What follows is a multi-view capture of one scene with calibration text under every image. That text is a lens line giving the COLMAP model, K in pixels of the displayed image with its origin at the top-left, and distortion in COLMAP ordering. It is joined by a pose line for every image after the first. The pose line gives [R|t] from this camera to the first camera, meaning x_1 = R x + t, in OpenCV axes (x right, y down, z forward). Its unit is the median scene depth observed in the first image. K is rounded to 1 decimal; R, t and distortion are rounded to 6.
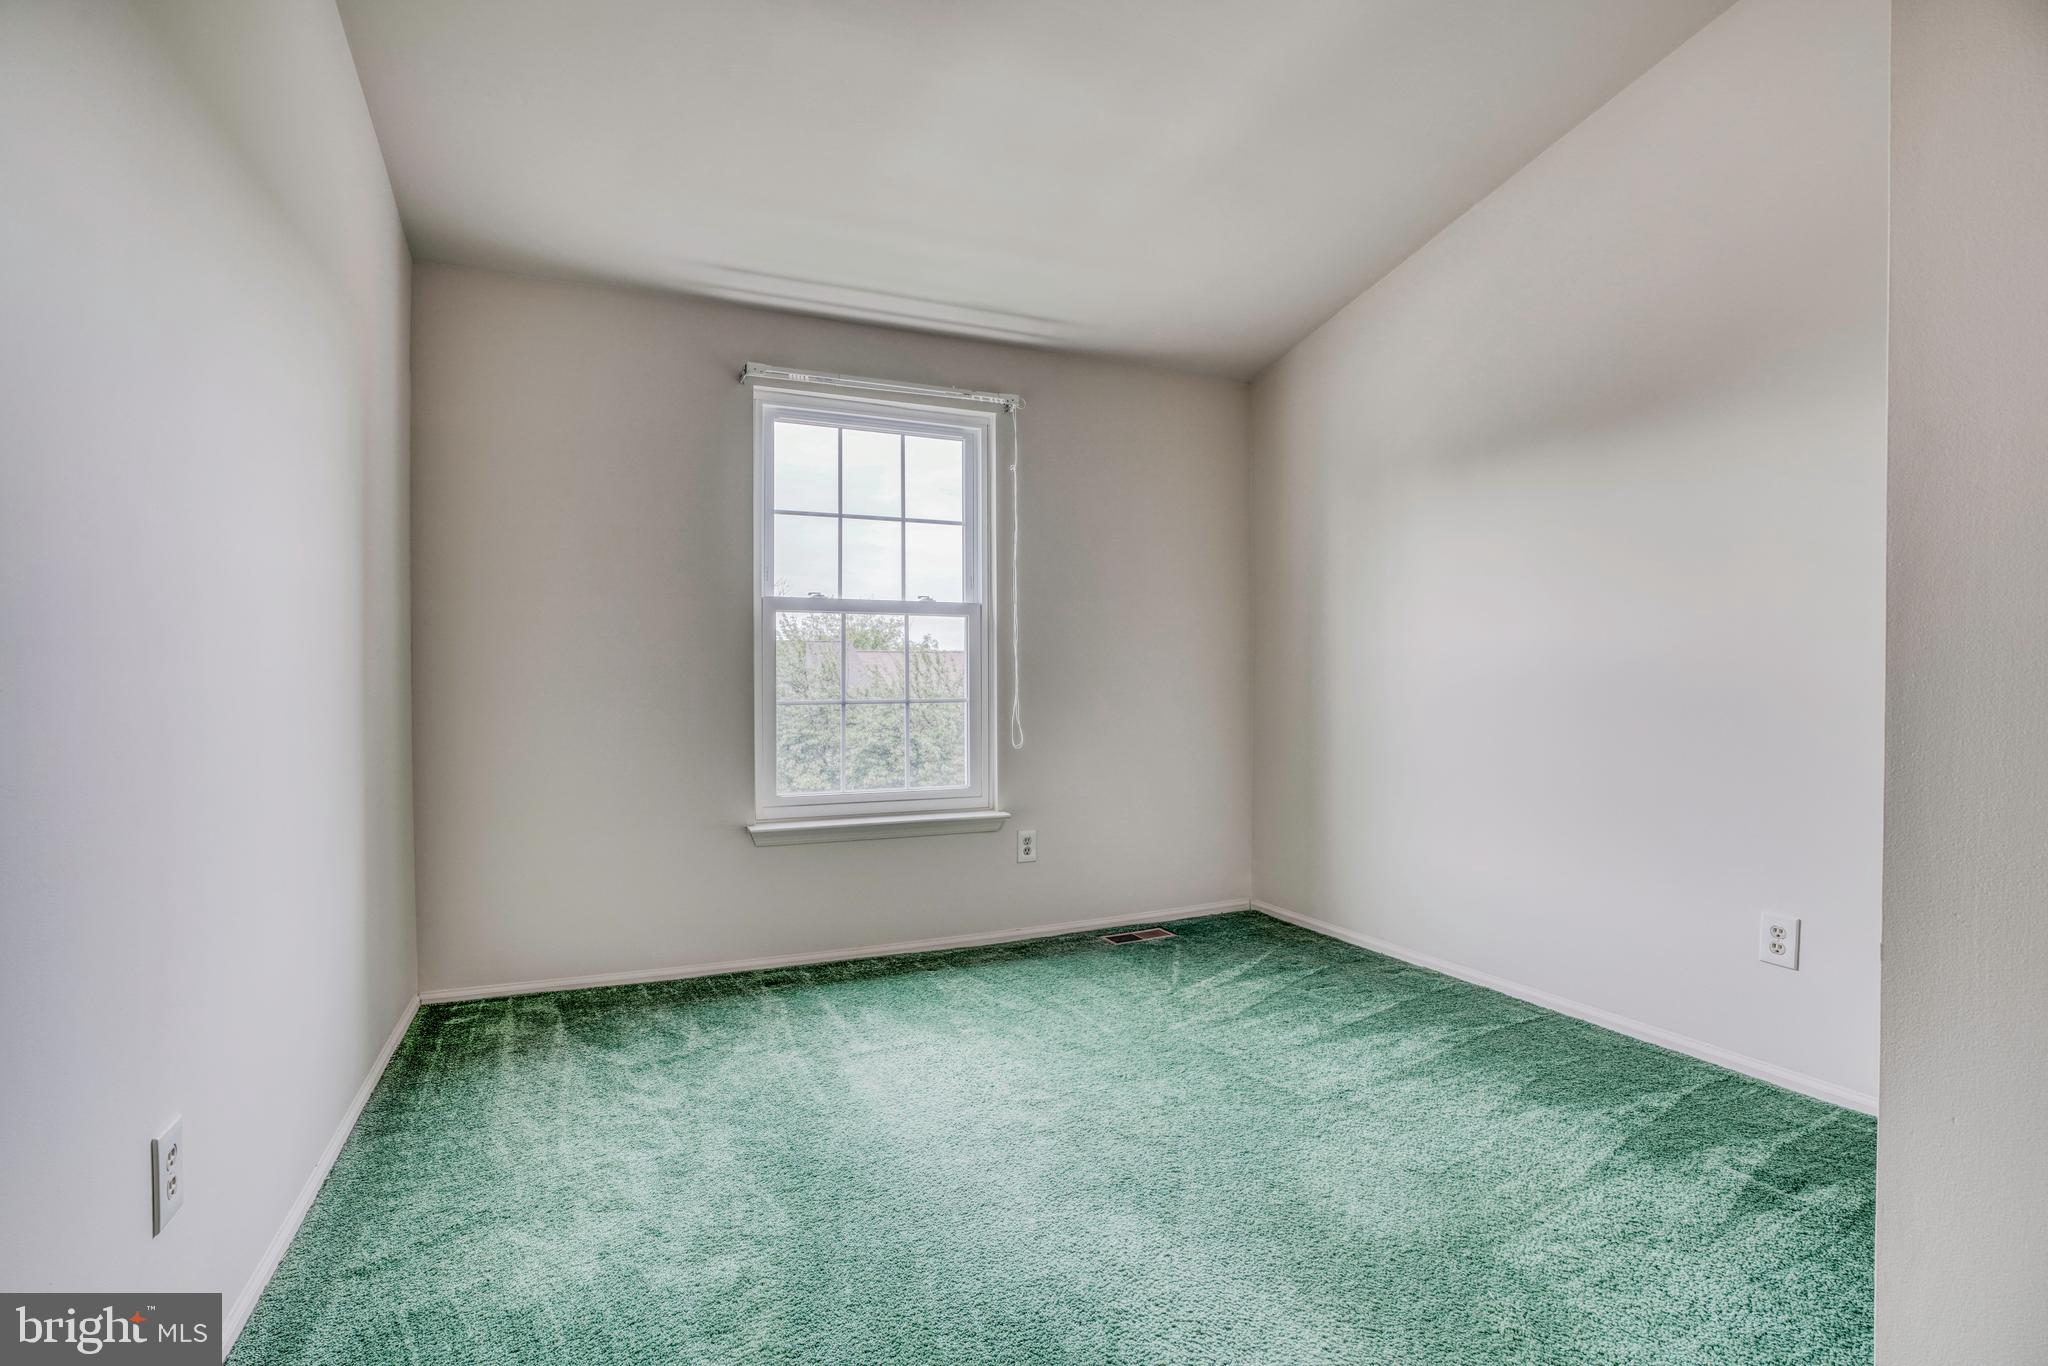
lens RADIAL K [[954.3, 0, 1004.6], [0, 954.3, 688.9], [0, 0, 1]] dist [-0.063053, 0.024202]
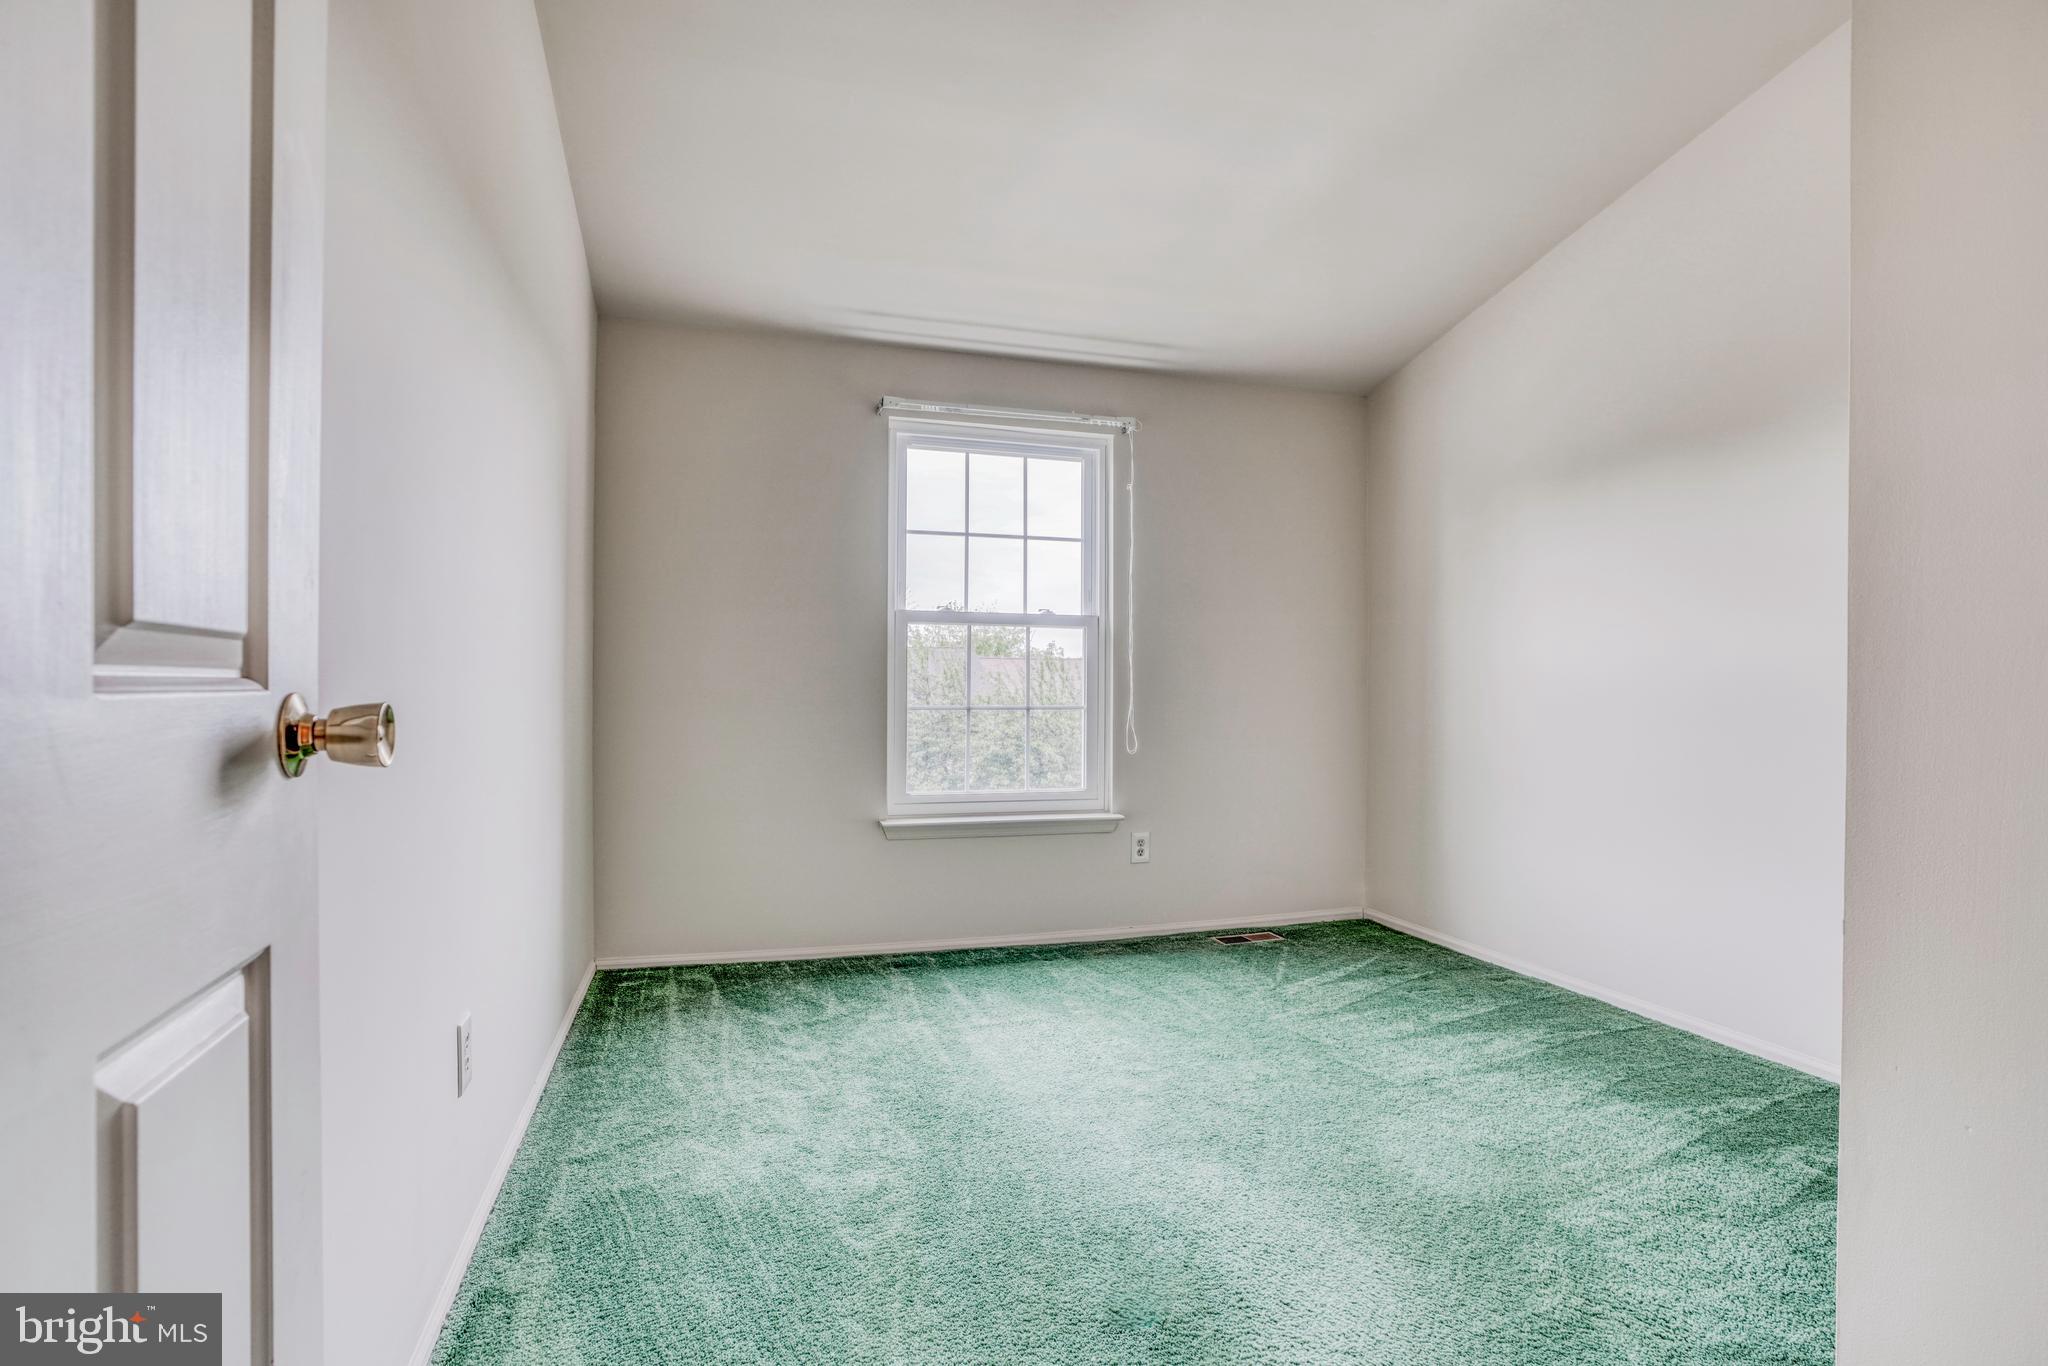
lens RADIAL K [[954.3, 0, 1004.6], [0, 954.3, 688.9], [0, 0, 1]] dist [-0.063053, 0.024202]
pose [[0.991804, 0.008841, -0.127464, 0.015494], [-0.009900, 0.999922, -0.007680, 0.000497], [0.127386, 0.008879, 0.991814, -0.115702]]
